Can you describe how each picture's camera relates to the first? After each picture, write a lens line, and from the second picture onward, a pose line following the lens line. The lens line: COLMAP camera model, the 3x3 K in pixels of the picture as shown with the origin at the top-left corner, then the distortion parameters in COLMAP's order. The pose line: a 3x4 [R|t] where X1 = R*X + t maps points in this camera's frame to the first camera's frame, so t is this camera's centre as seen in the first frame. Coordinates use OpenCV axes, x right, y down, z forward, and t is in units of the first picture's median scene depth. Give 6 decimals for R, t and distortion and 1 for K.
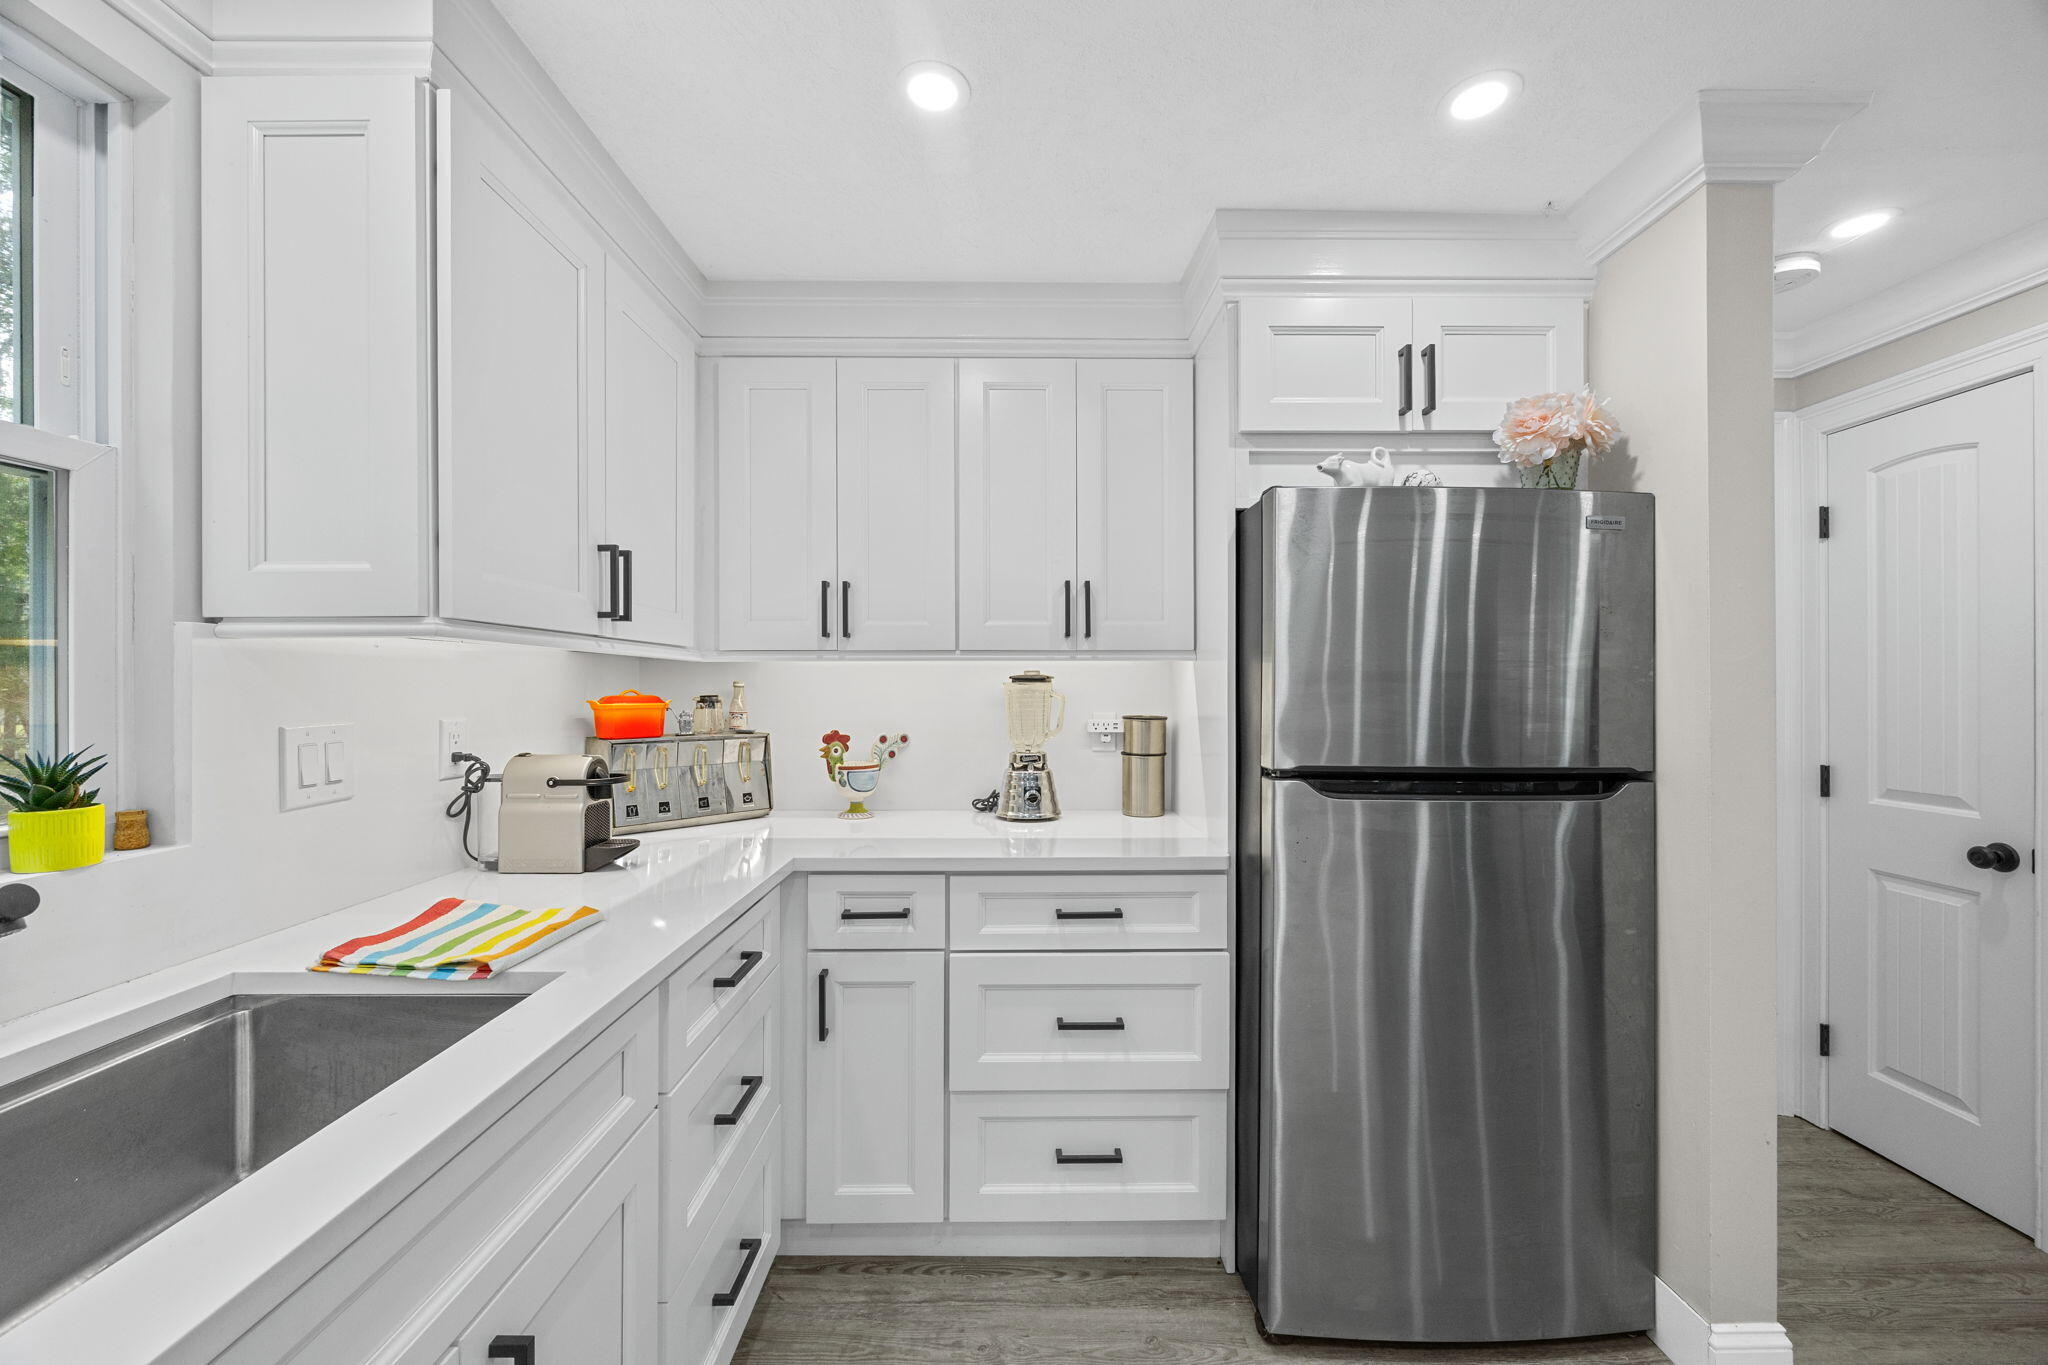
lens RADIAL K [[782.0, 0, 1020.6], [0, 782.0, 682.3], [0, 0, 1]] dist [-0.001504, 0.000031]
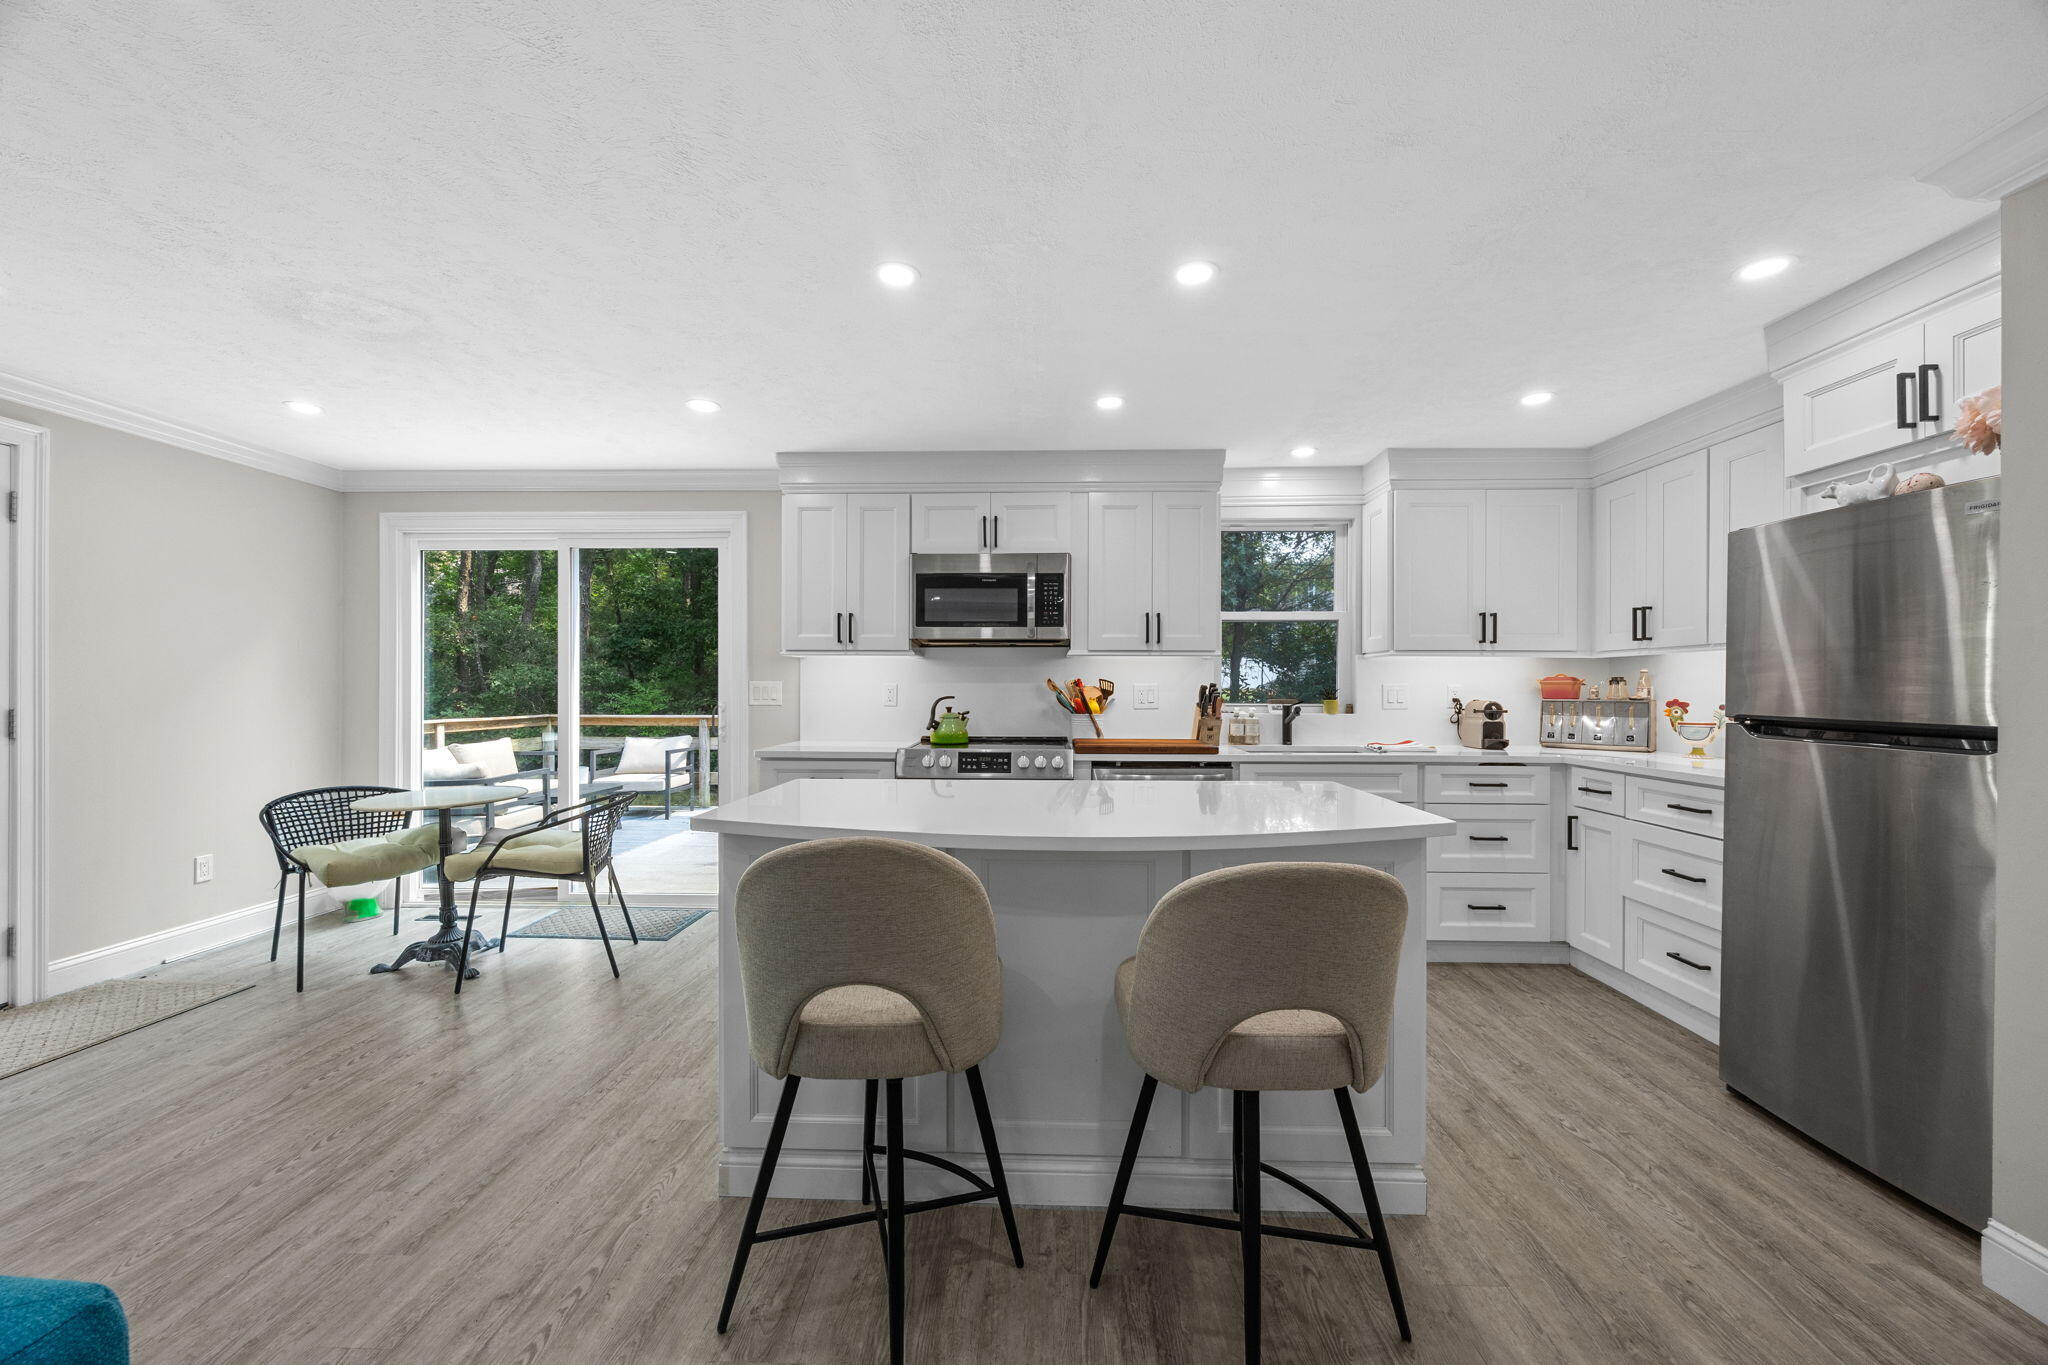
lens RADIAL K [[782.7, 0, 1021.1], [0, 782.7, 688.0], [0, 0, 1]] dist [-0.002956, 0.000099]
pose [[-0.039870, 0.001207, -0.999204, 1.665867], [-0.000619, 0.999999, 0.001232, 0.047521], [0.999205, 0.000668, -0.039869, -0.283660]]
